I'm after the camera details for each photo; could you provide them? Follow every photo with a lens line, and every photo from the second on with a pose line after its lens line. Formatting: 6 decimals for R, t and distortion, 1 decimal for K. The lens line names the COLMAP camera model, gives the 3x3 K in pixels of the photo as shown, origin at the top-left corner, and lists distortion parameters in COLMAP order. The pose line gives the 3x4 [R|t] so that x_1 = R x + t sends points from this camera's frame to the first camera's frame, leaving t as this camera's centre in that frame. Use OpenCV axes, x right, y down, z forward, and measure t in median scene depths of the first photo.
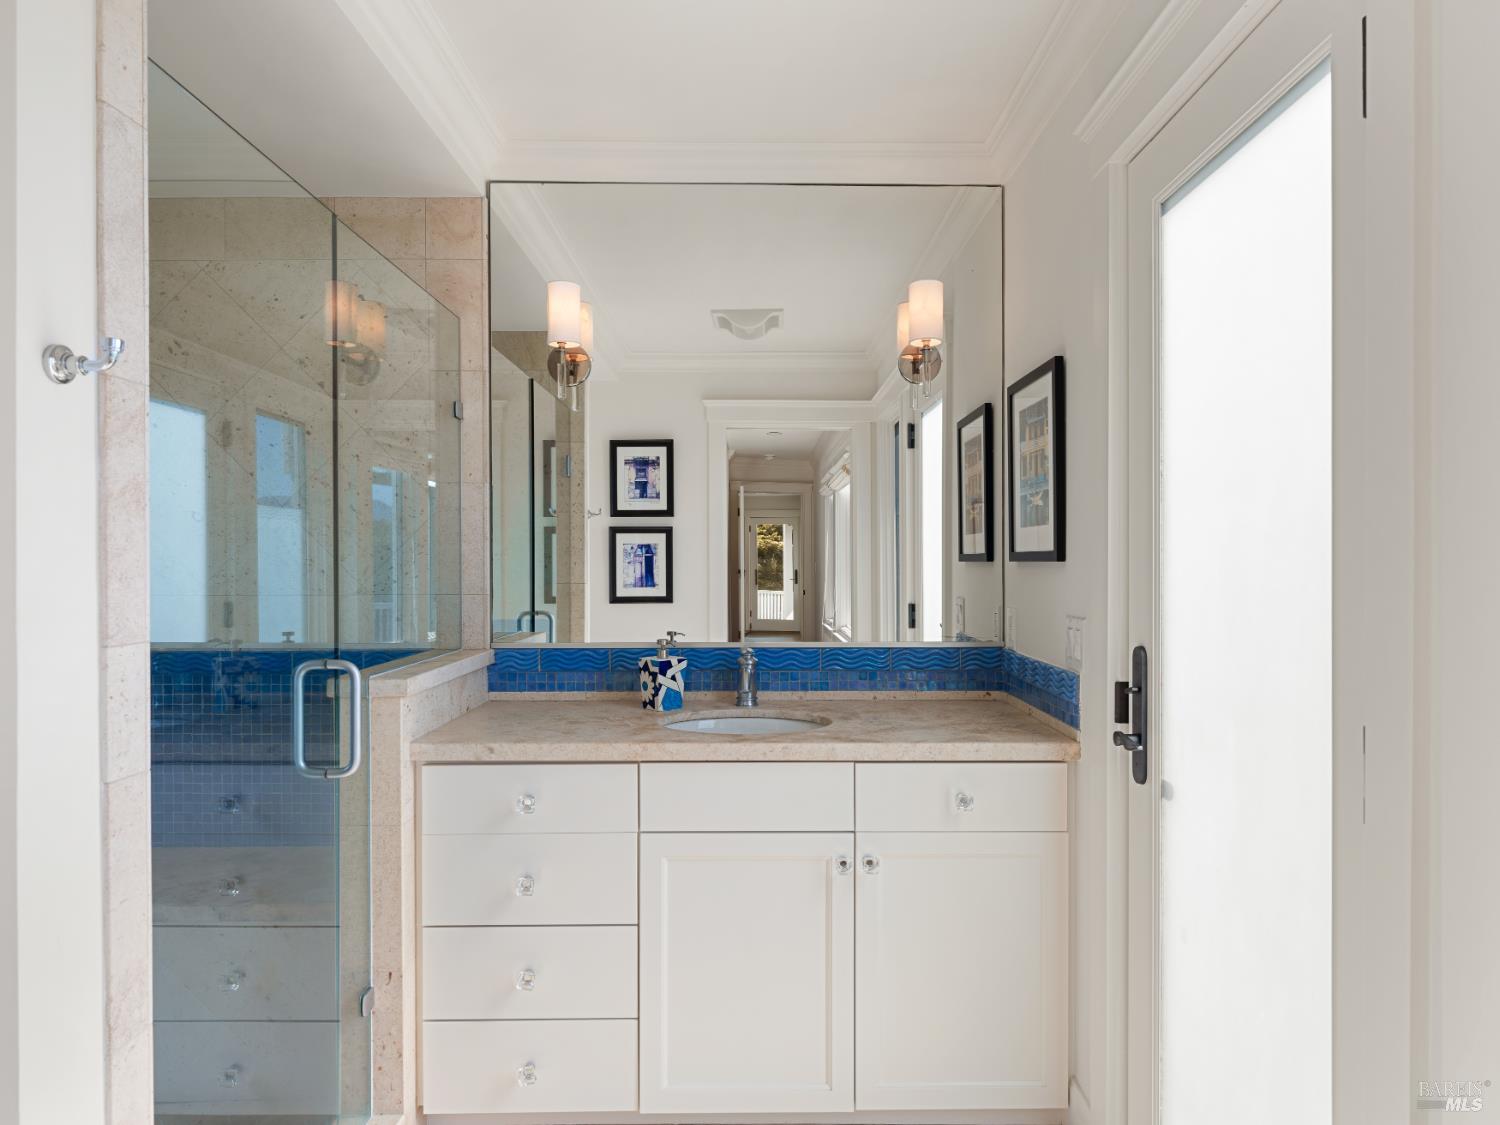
lens RADIAL K [[920.0, 0, 750.7], [0, 920.0, 555.9], [0, 0, 1]] dist [-0.019454, 0.004618]
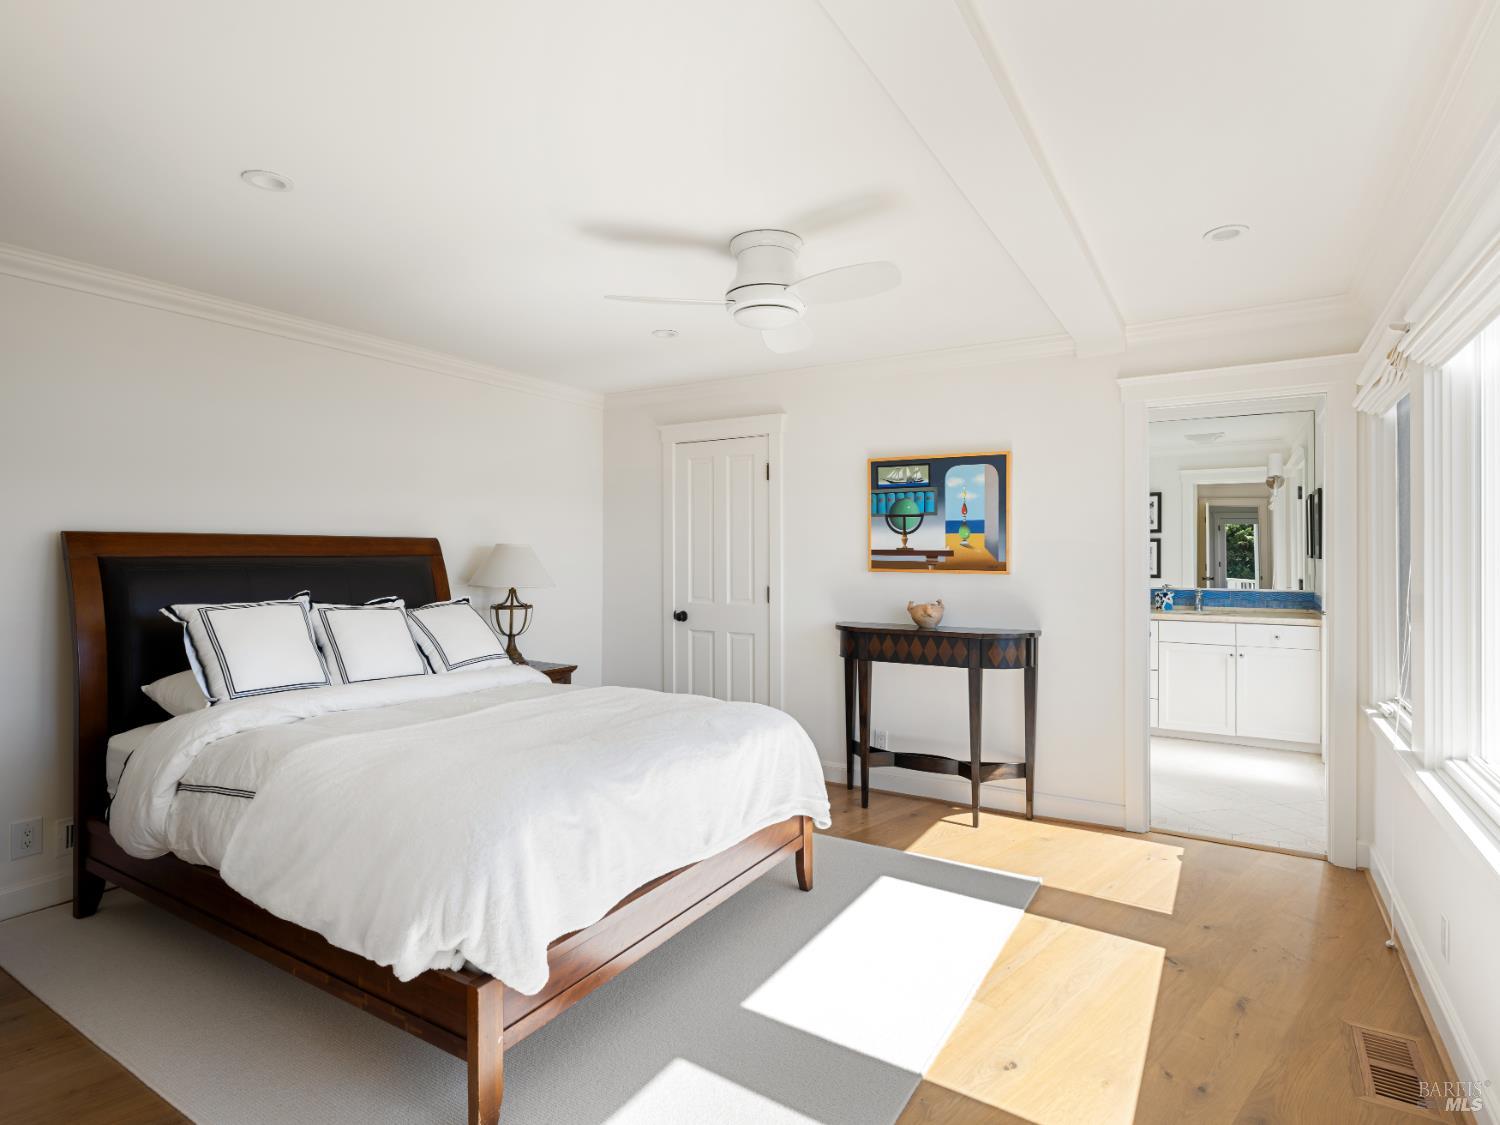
lens RADIAL K [[828.6, 0, 745.8], [0, 828.6, 552.0], [0, 0, 1]] dist [0.002236, -0.002193]
pose [[0.864085, 0.001655, -0.503343, 0.072944], [0.002017, 0.999975, 0.006750, -0.030890], [0.503341, -0.006847, 0.864060, -1.803577]]
